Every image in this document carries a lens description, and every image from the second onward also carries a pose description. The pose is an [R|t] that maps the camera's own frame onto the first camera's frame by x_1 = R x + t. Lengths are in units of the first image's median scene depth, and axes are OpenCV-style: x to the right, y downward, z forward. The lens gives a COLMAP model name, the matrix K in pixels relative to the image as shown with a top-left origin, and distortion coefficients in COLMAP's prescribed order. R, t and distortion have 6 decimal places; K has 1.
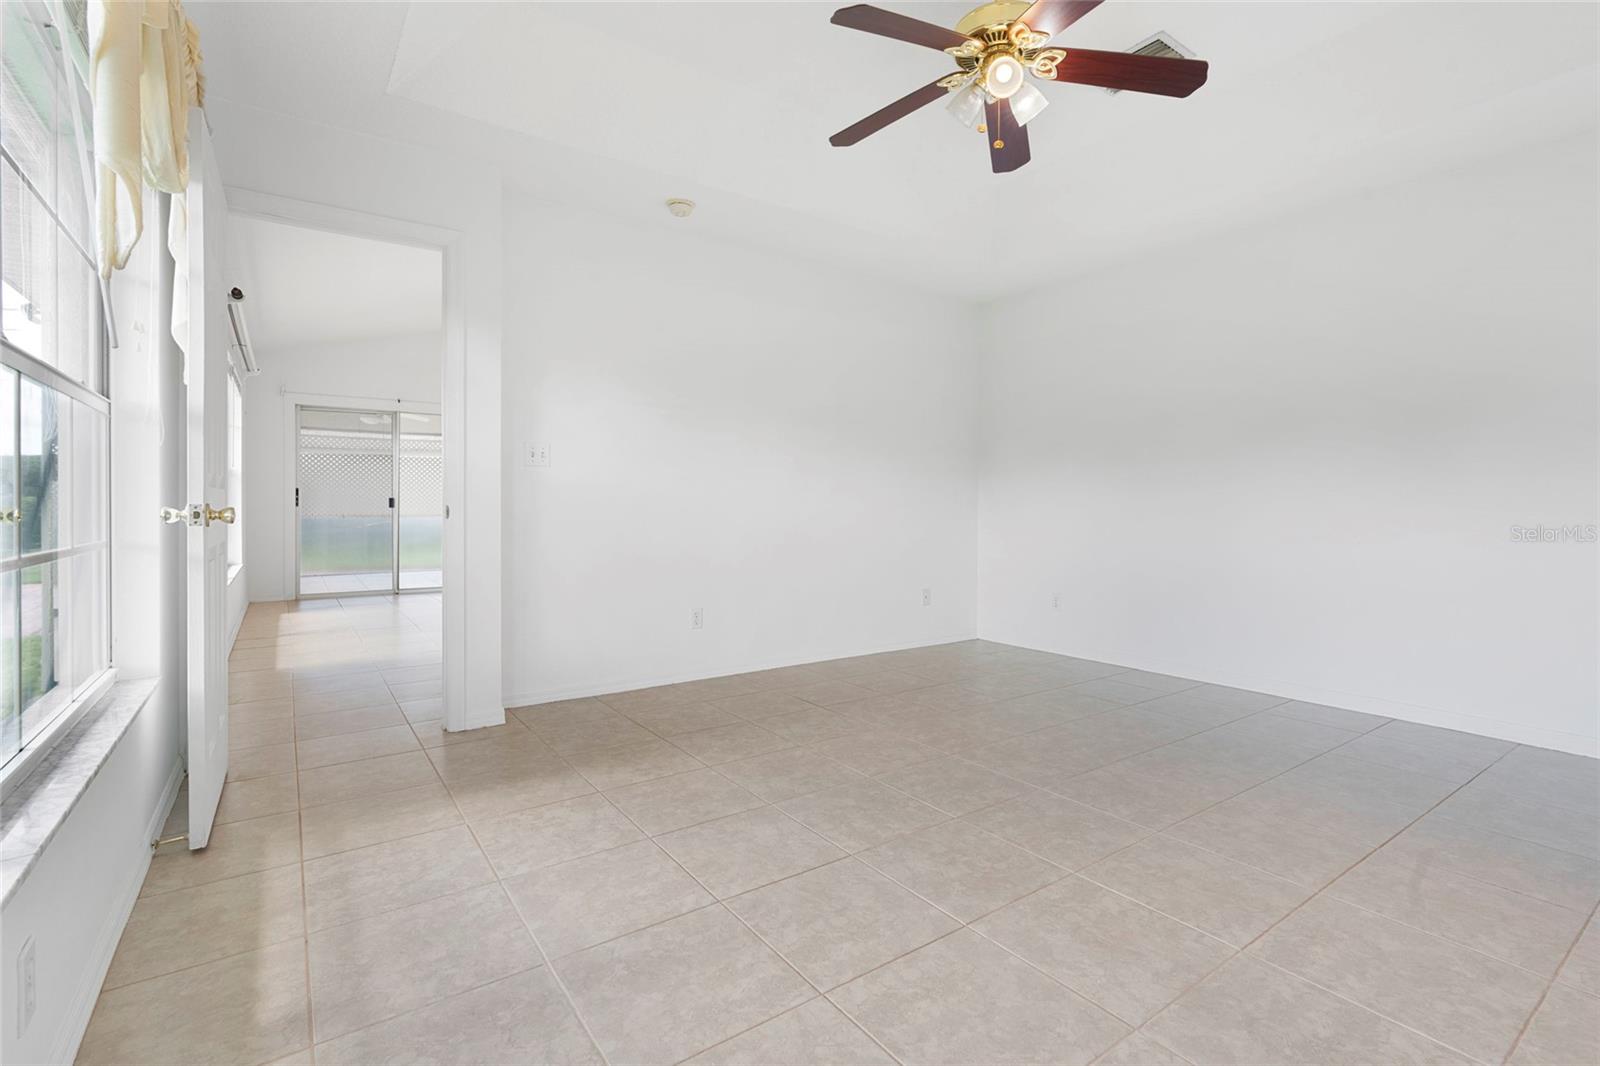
lens RADIAL K [[727.6, 0, 803.6], [0, 727.6, 508.8], [0, 0, 1]] dist [0.002521, 0.000672]
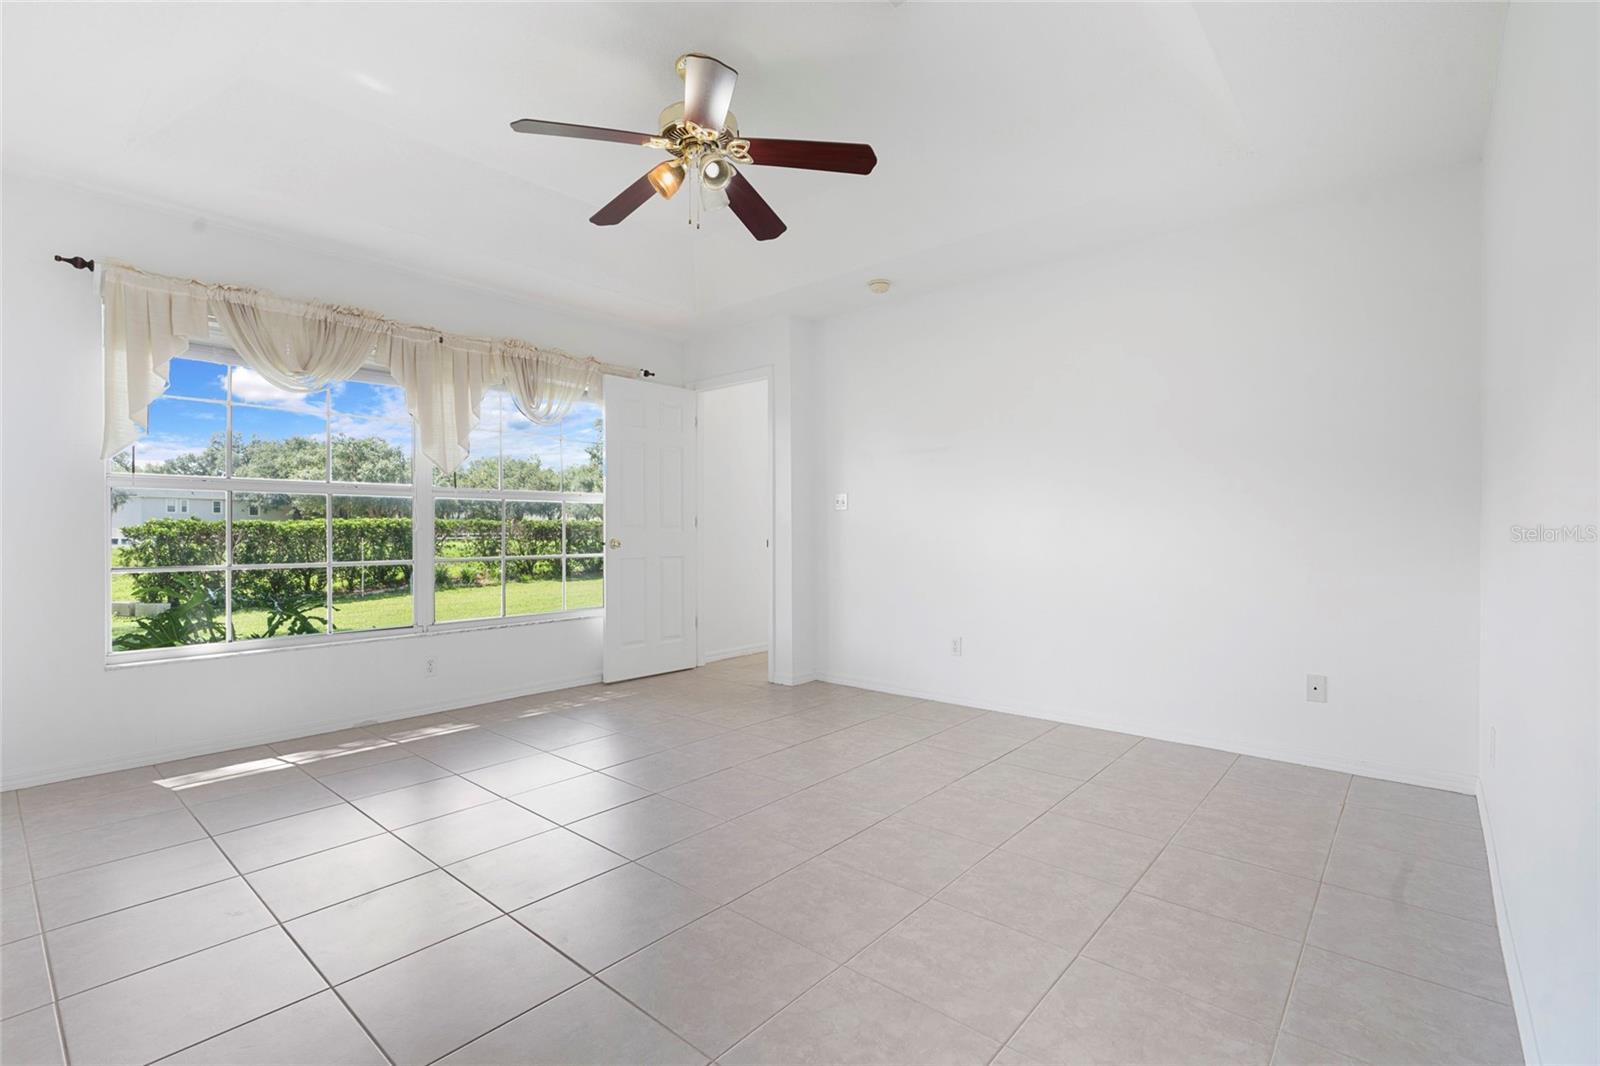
lens RADIAL K [[718.2, 0, 800.0], [0, 718.2, 533.0], [0, 0, 1]] dist [0.000713, 0.001311]
pose [[0.241567, 0.000778, -0.970384, 1.322771], [0.002310, 0.999996, 0.001377, -0.026398], [0.970381, -0.002574, 0.241564, 0.853954]]
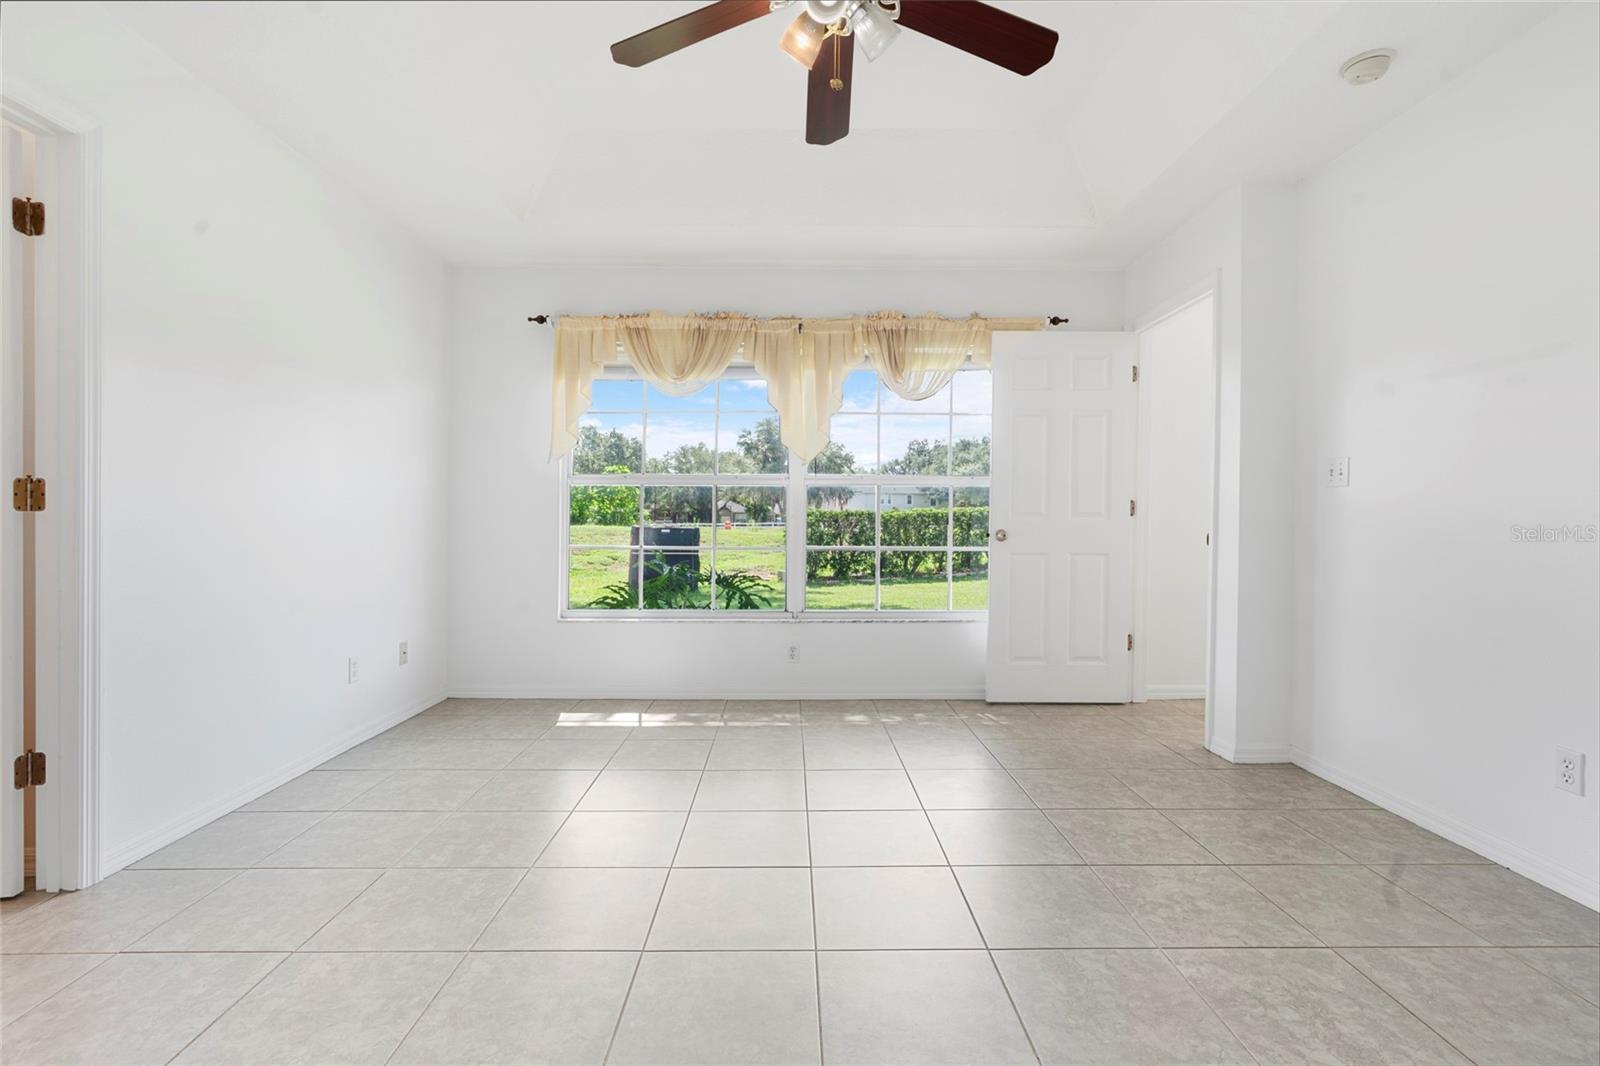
lens RADIAL K [[718.2, 0, 800.0], [0, 718.2, 533.0], [0, 0, 1]] dist [0.000713, 0.001311]
pose [[-0.562458, 0.012560, -0.826731, 0.893752], [-0.004345, 0.999826, 0.018146, -0.028727], [0.826815, 0.013799, -0.562305, 1.363597]]
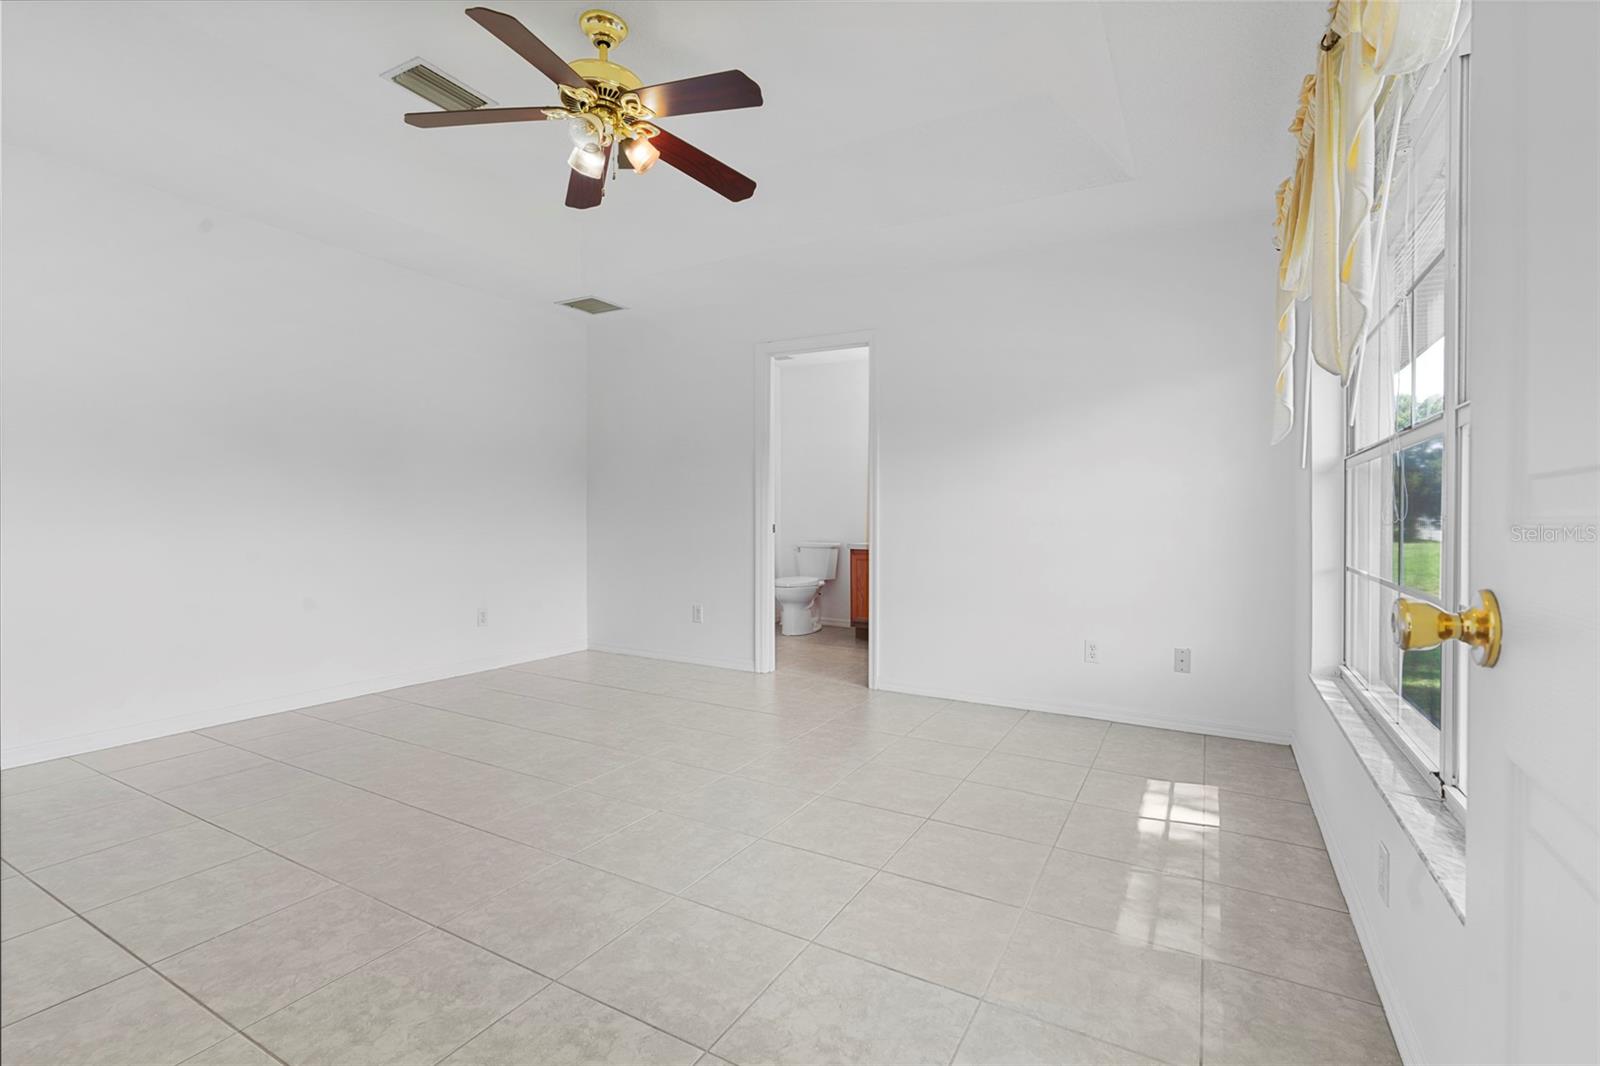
lens RADIAL K [[727.6, 0, 803.6], [0, 727.6, 508.8], [0, 0, 1]] dist [0.002521, 0.000672]
pose [[-0.430610, 0.003190, 0.902532, -0.809205], [-0.012858, 0.999871, -0.009669, -0.027868], [-0.902446, -0.015768, -0.430514, 1.160289]]
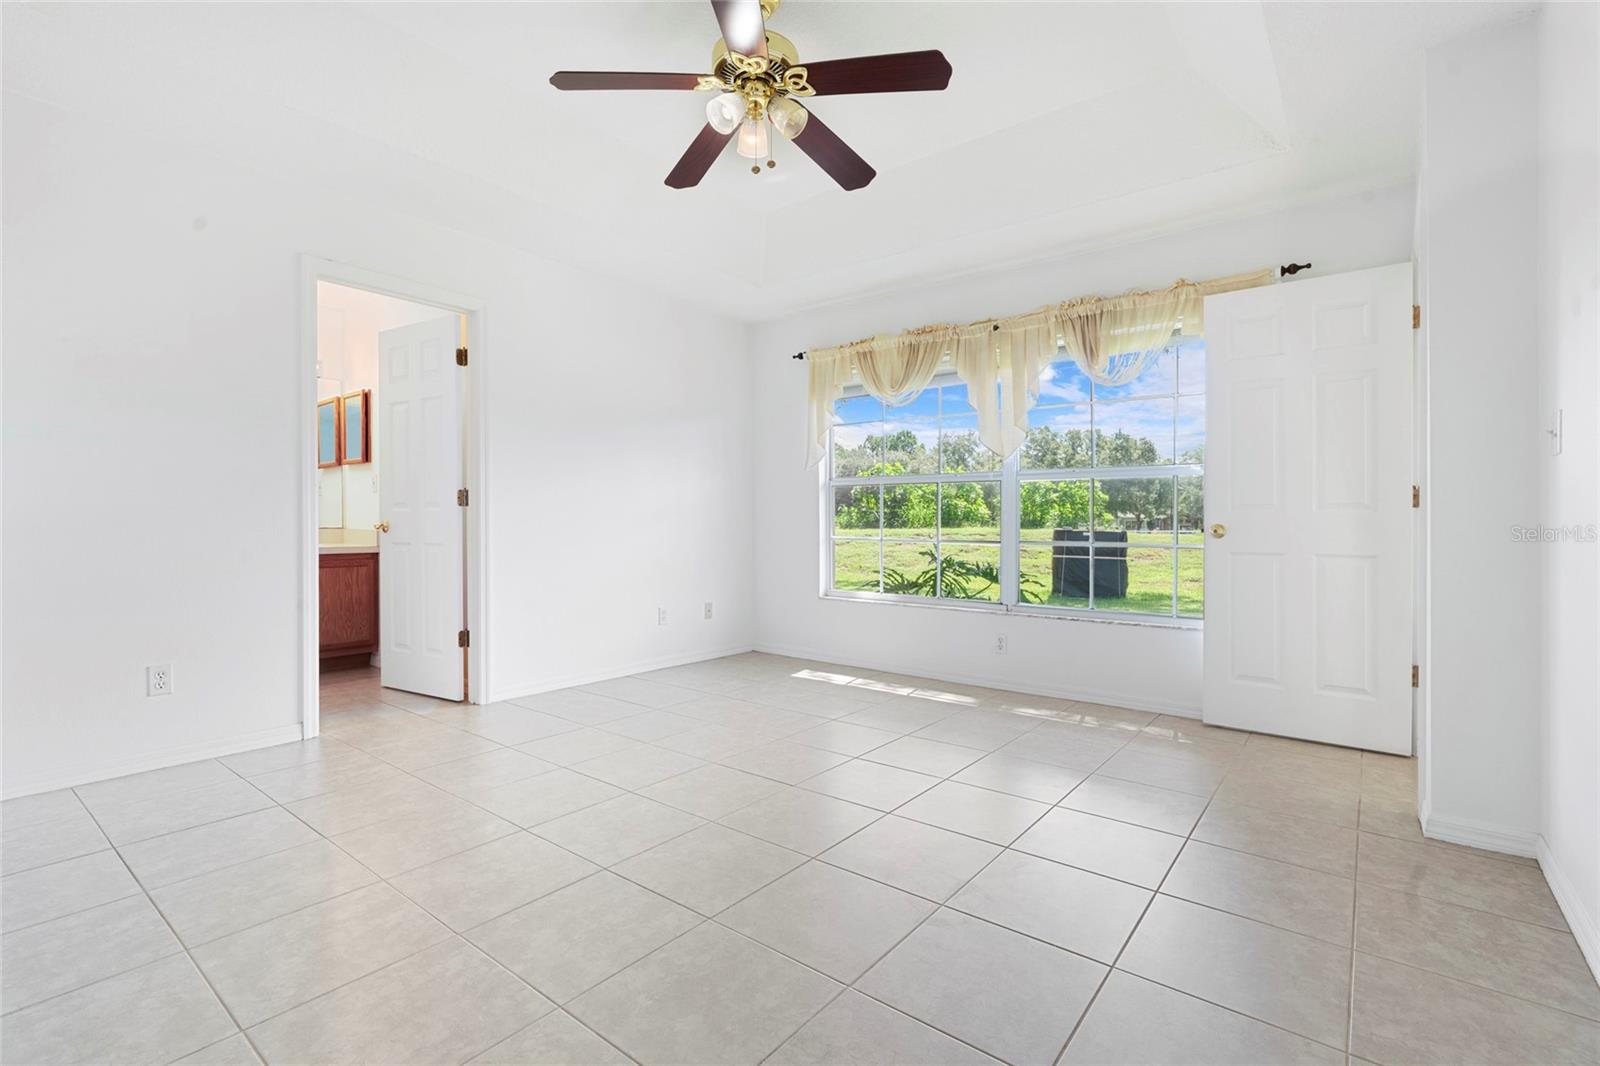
lens RADIAL K [[729.3, 0, 825.3], [0, 729.3, 539.6], [0, 0, 1]] dist [-0.000289, 0.000652]
pose [[-0.952930, -0.001183, -0.303188, 0.452490], [-0.008377, 0.999713, 0.022431, -0.005001], [0.303075, 0.023915, -0.952667, 1.950613]]
